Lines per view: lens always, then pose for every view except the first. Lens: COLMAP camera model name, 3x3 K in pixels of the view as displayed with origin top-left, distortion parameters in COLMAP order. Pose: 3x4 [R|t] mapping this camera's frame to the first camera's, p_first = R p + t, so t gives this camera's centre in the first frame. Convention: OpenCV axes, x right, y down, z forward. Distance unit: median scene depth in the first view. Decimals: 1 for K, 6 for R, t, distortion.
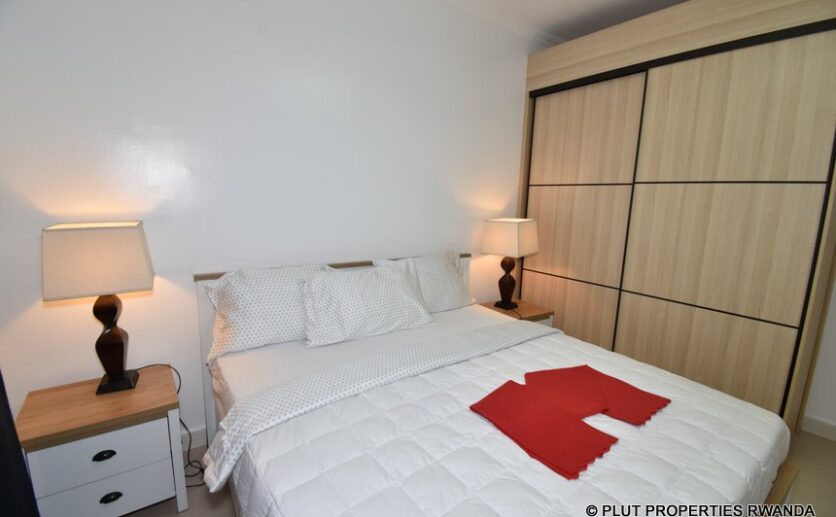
lens RADIAL K [[369.5, 0, 418.0], [0, 369.5, 258.5], [0, 0, 1]] dist [0.016581, -0.022593]
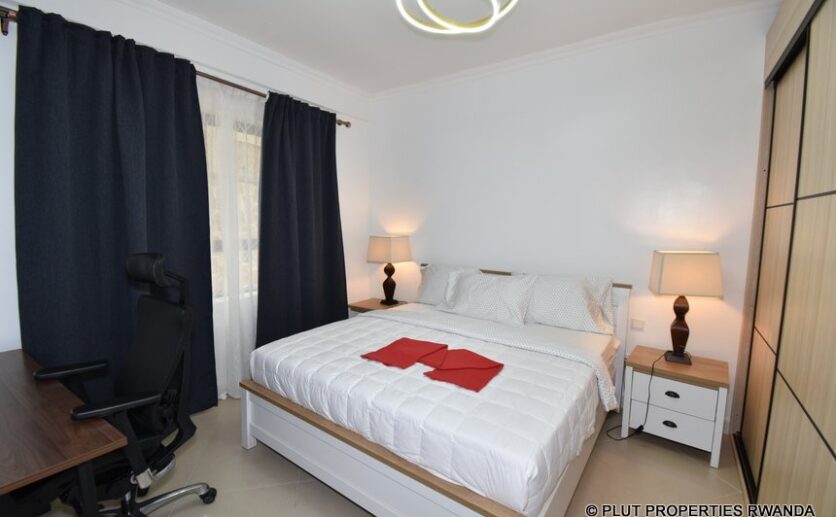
lens RADIAL K [[369.5, 0, 418.0], [0, 369.5, 258.5], [0, 0, 1]] dist [0.016581, -0.022593]
pose [[0.315875, 0.070084, -0.946209, 1.358784], [-0.166685, 0.985857, 0.017376, -0.010563], [0.934045, 0.152230, 0.323089, 0.317689]]
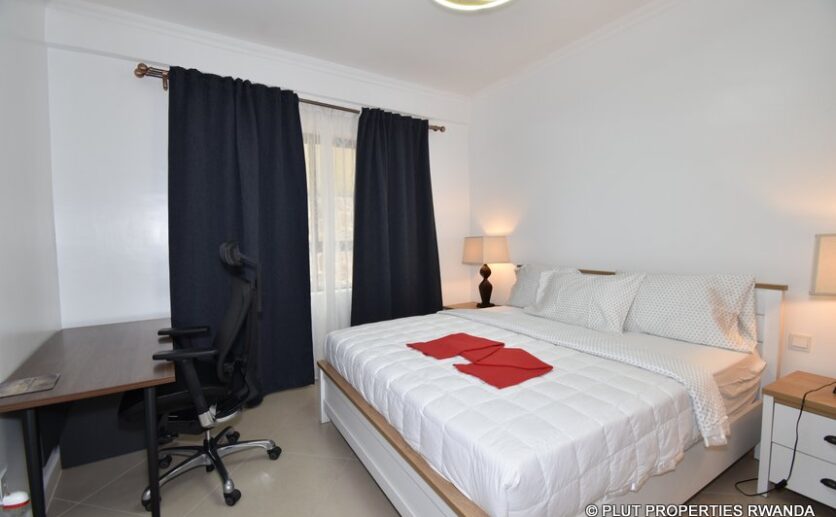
lens RADIAL K [[369.5, 0, 418.0], [0, 369.5, 258.5], [0, 0, 1]] dist [0.016581, -0.022593]
pose [[-0.087593, 0.026561, -0.995802, 1.373673], [-0.153970, 0.987270, 0.039877, 0.021885], [0.984185, 0.156817, -0.082388, 0.654699]]
